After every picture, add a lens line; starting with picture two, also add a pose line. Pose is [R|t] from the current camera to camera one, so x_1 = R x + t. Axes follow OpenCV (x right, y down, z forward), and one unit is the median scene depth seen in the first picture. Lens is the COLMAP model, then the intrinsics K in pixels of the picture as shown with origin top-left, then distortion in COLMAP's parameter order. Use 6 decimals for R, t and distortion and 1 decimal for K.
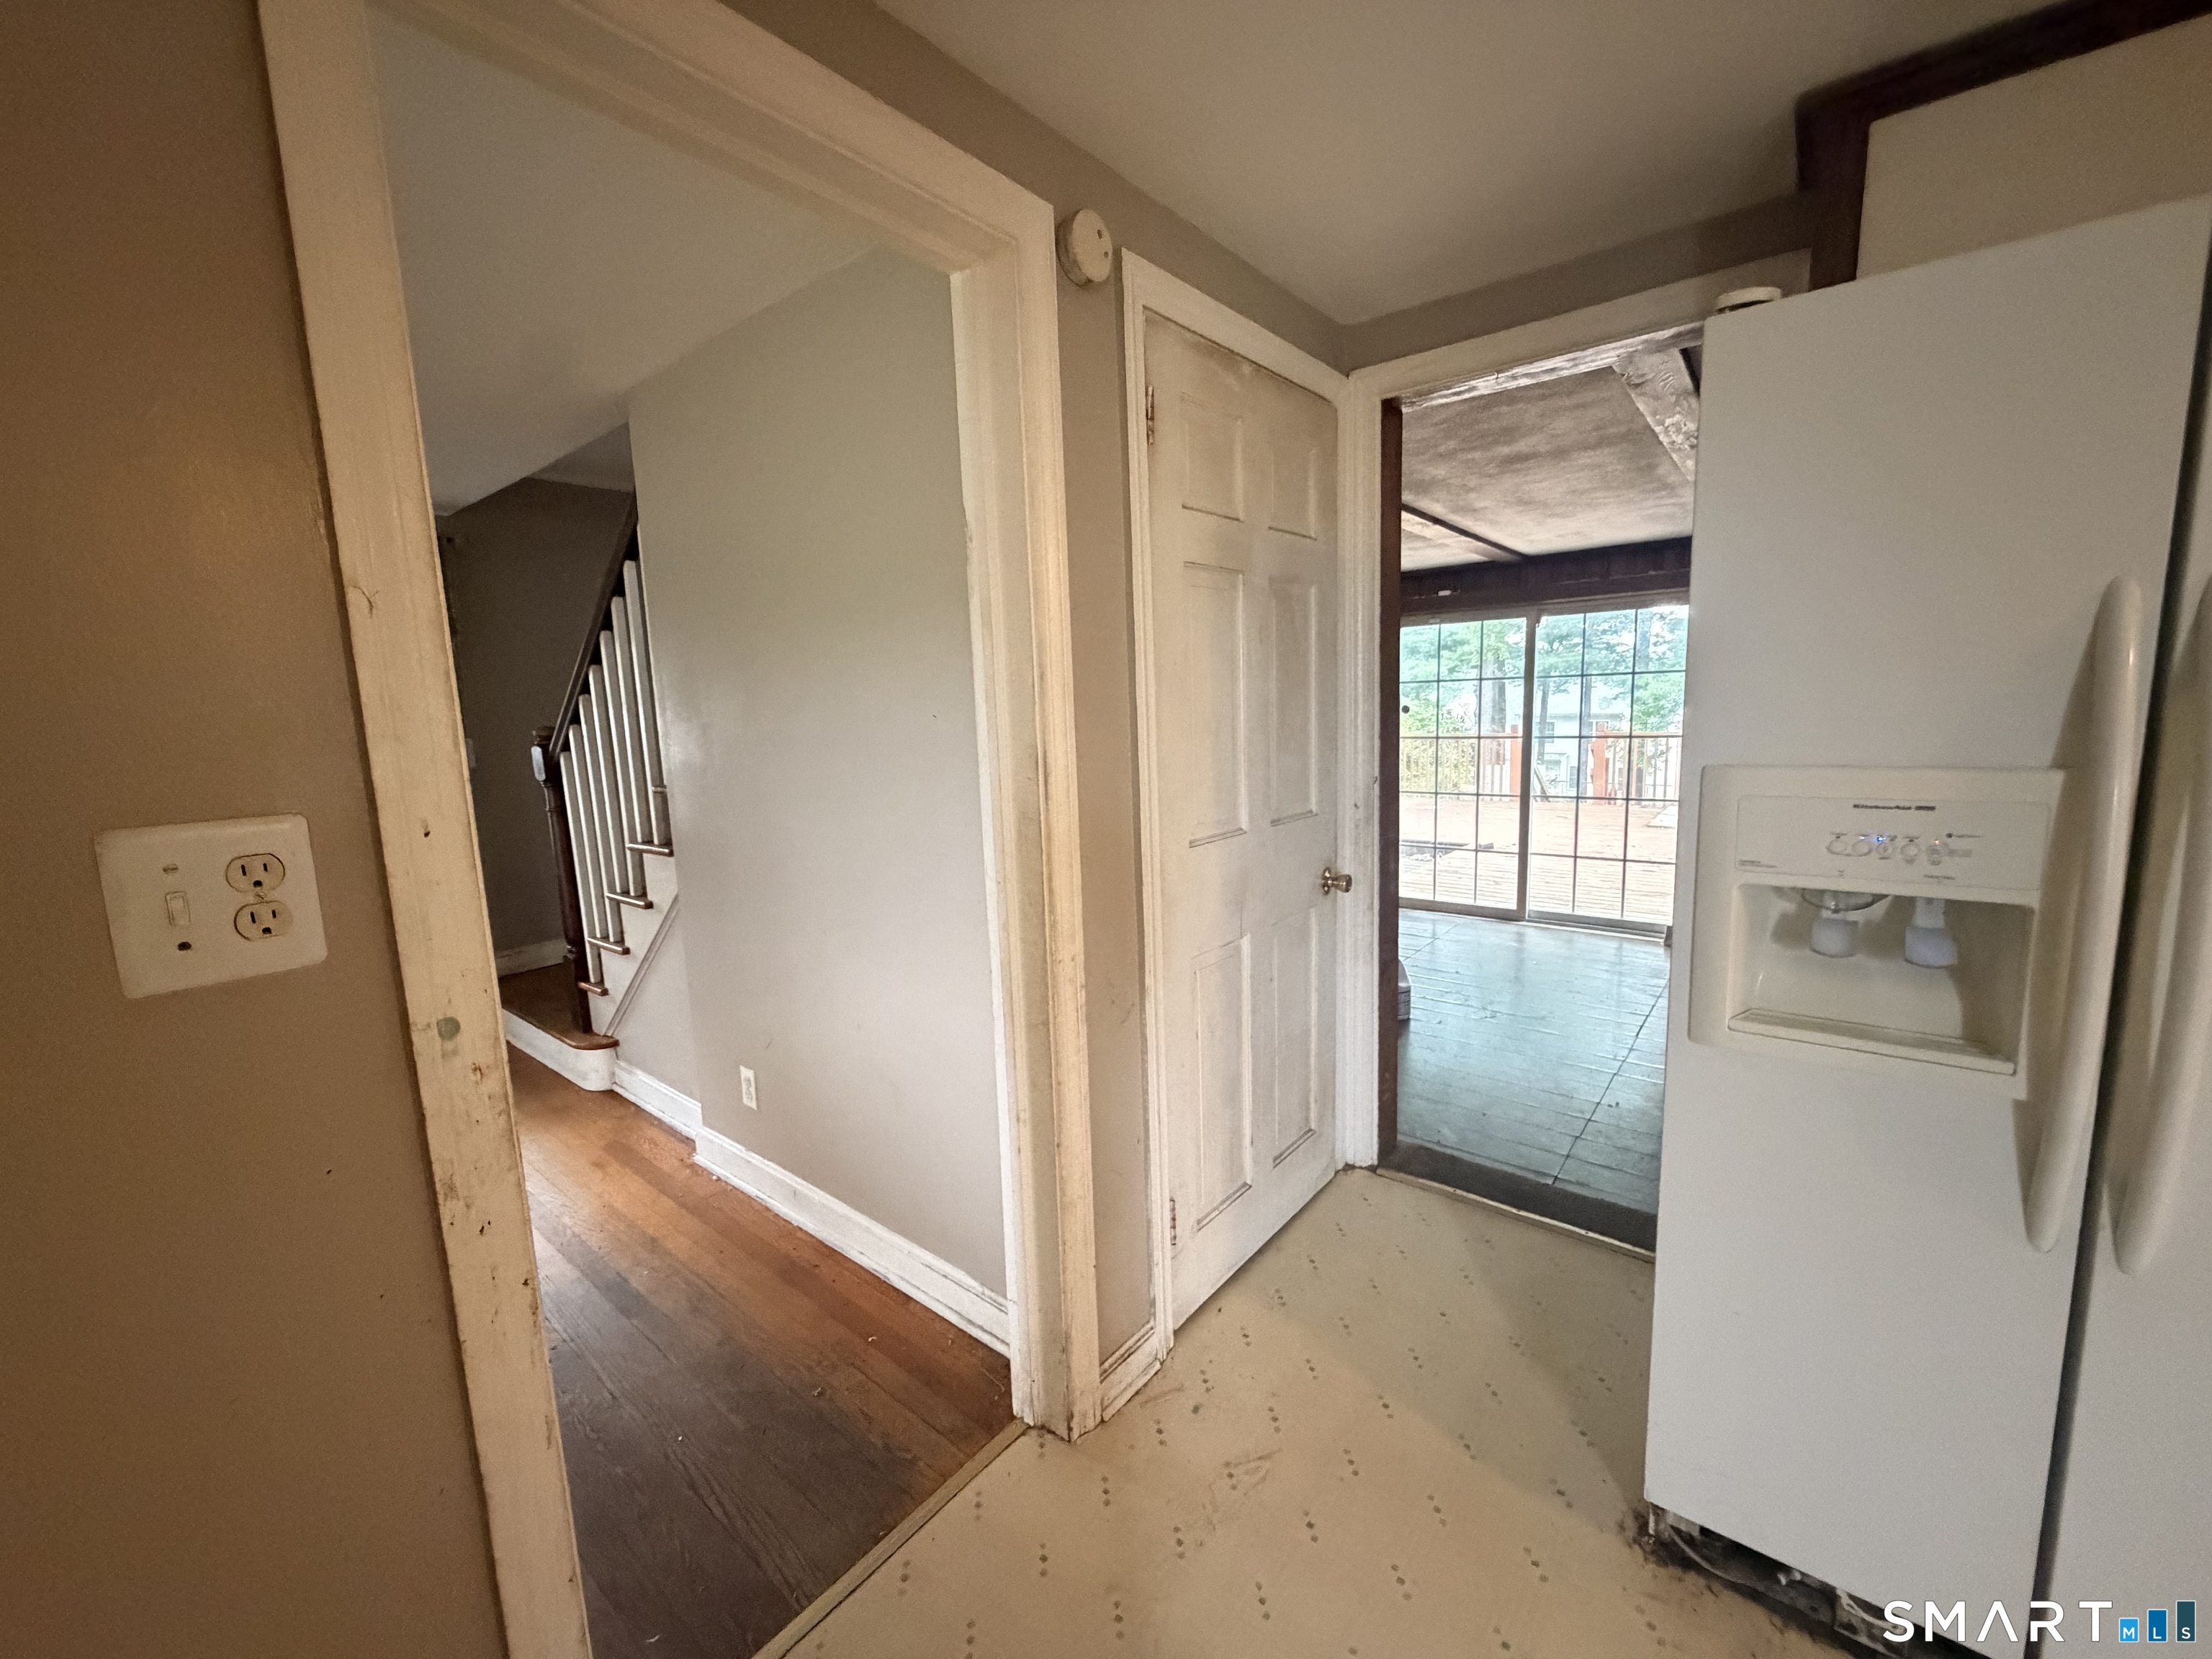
lens RADIAL K [[883.2, 0, 1100.6], [0, 883.2, 829.4], [0, 0, 1]] dist [-0.000184, 0.000137]
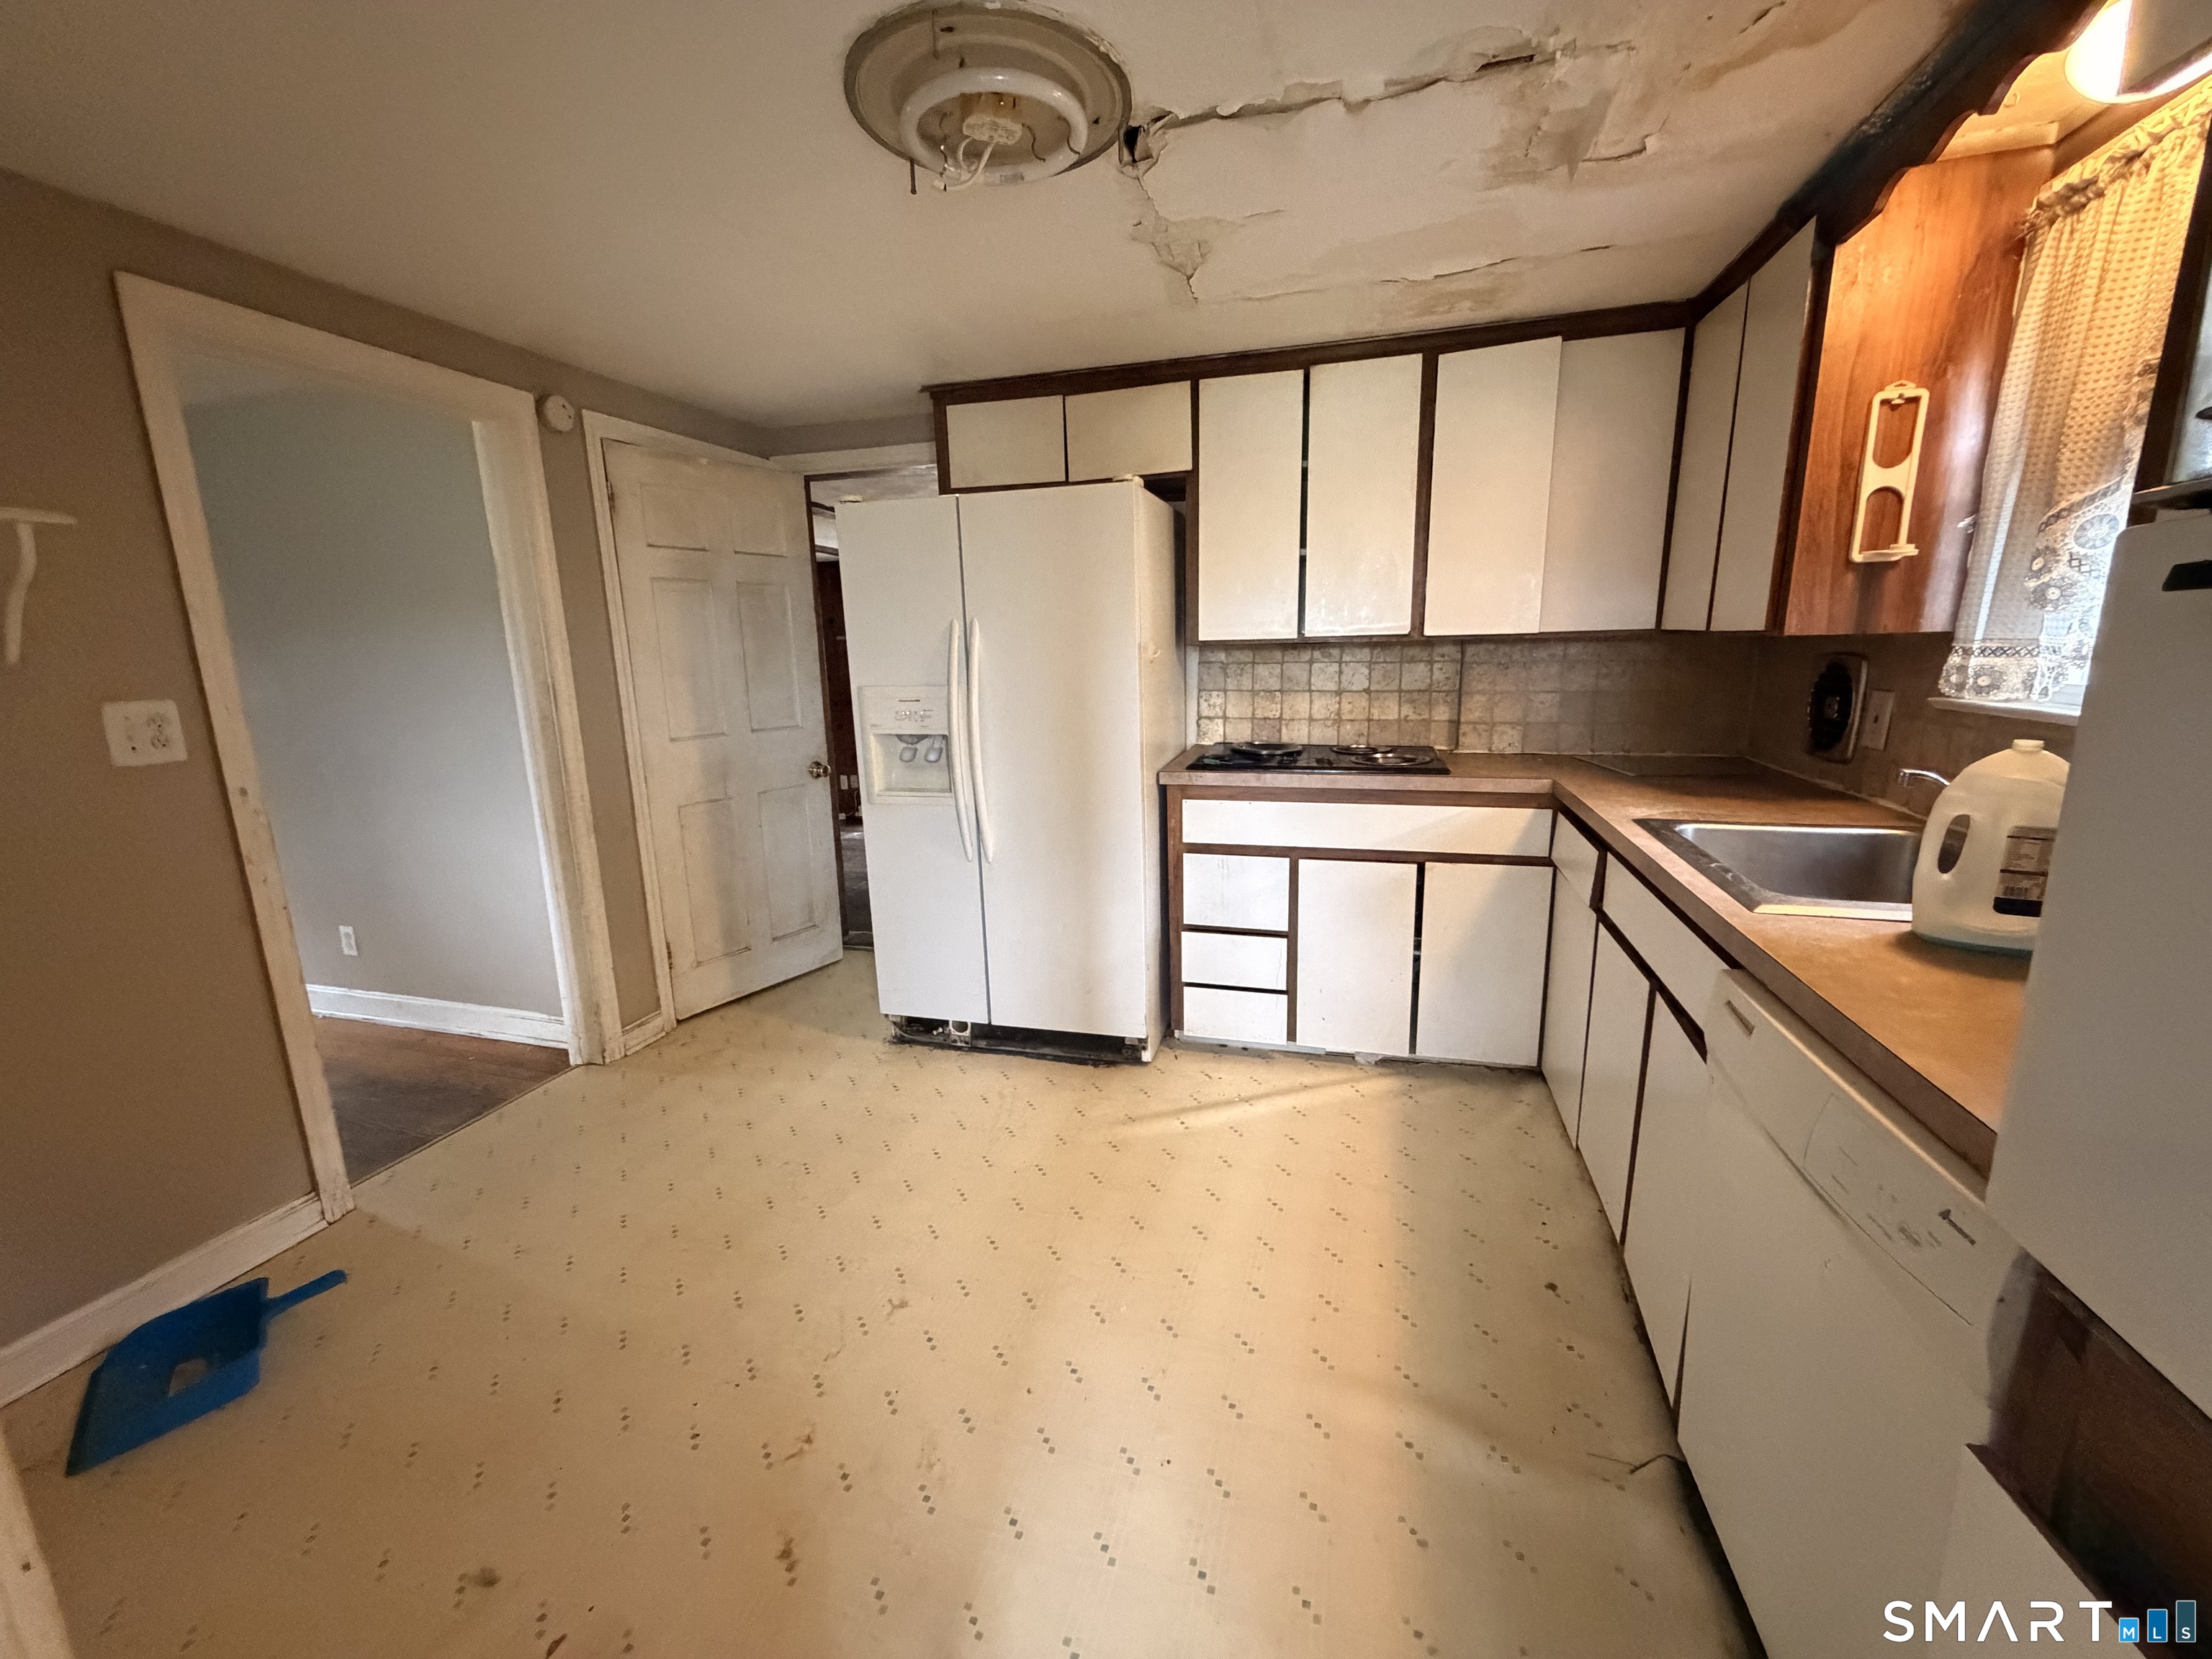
lens RADIAL K [[900.5, 0, 1106.0], [0, 900.5, 829.5], [0, 0, 1]] dist [0.008124, 0.000178]
pose [[0.924240, -0.062268, 0.376700, 0.272315], [0.045322, 0.997529, 0.053690, 0.166806], [-0.379112, -0.032550, 0.924778, -1.201826]]
